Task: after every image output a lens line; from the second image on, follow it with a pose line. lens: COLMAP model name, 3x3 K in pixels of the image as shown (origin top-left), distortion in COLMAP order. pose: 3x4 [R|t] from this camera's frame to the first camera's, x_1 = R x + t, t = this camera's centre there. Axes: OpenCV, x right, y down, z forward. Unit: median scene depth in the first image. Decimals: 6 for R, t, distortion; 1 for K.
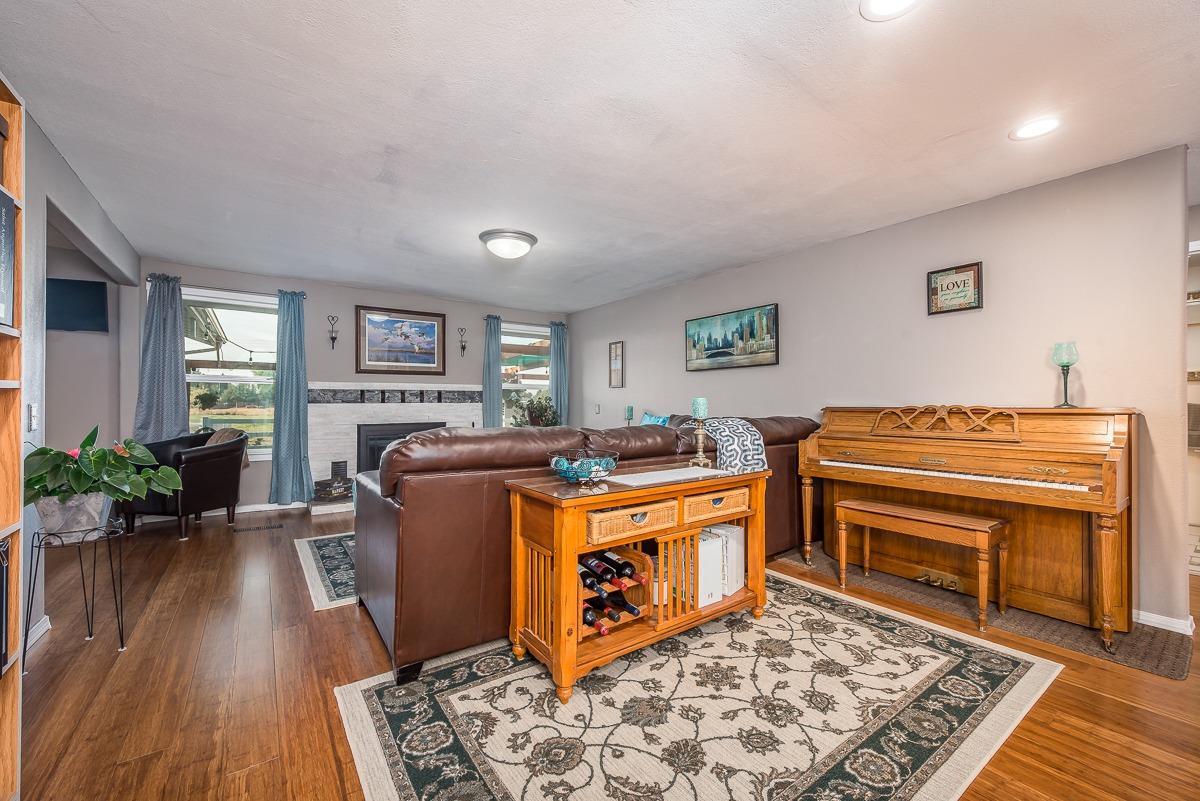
lens RADIAL K [[482.6, 0, 602.5], [0, 482.6, 401.7], [0, 0, 1]] dist [-0.000240, -0.000021]
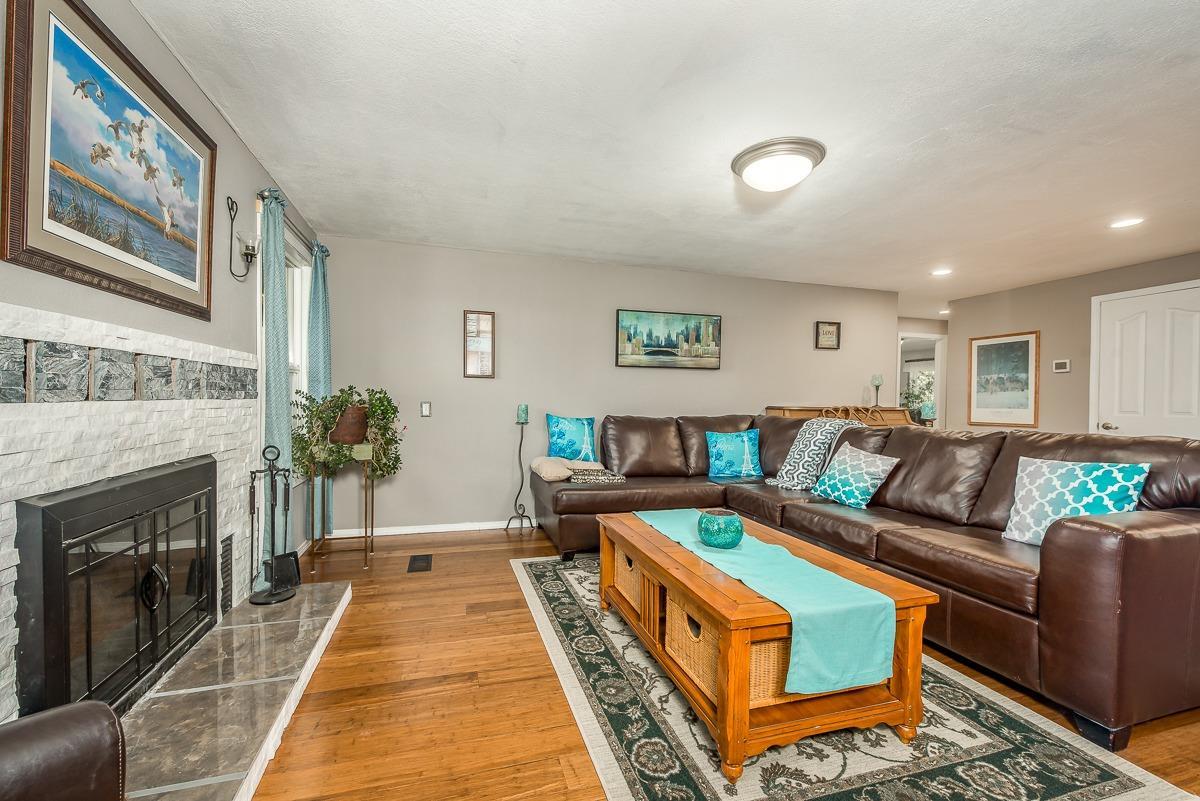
lens RADIAL K [[482.6, 0, 596.8], [0, 482.6, 401.6], [0, 0, 1]] dist [-0.000240, -0.000021]
pose [[0.325120, -0.001780, 0.945671, -0.746452], [-0.014112, 0.999878, 0.006734, -0.004067], [-0.945568, -0.015535, 0.325055, 0.825744]]
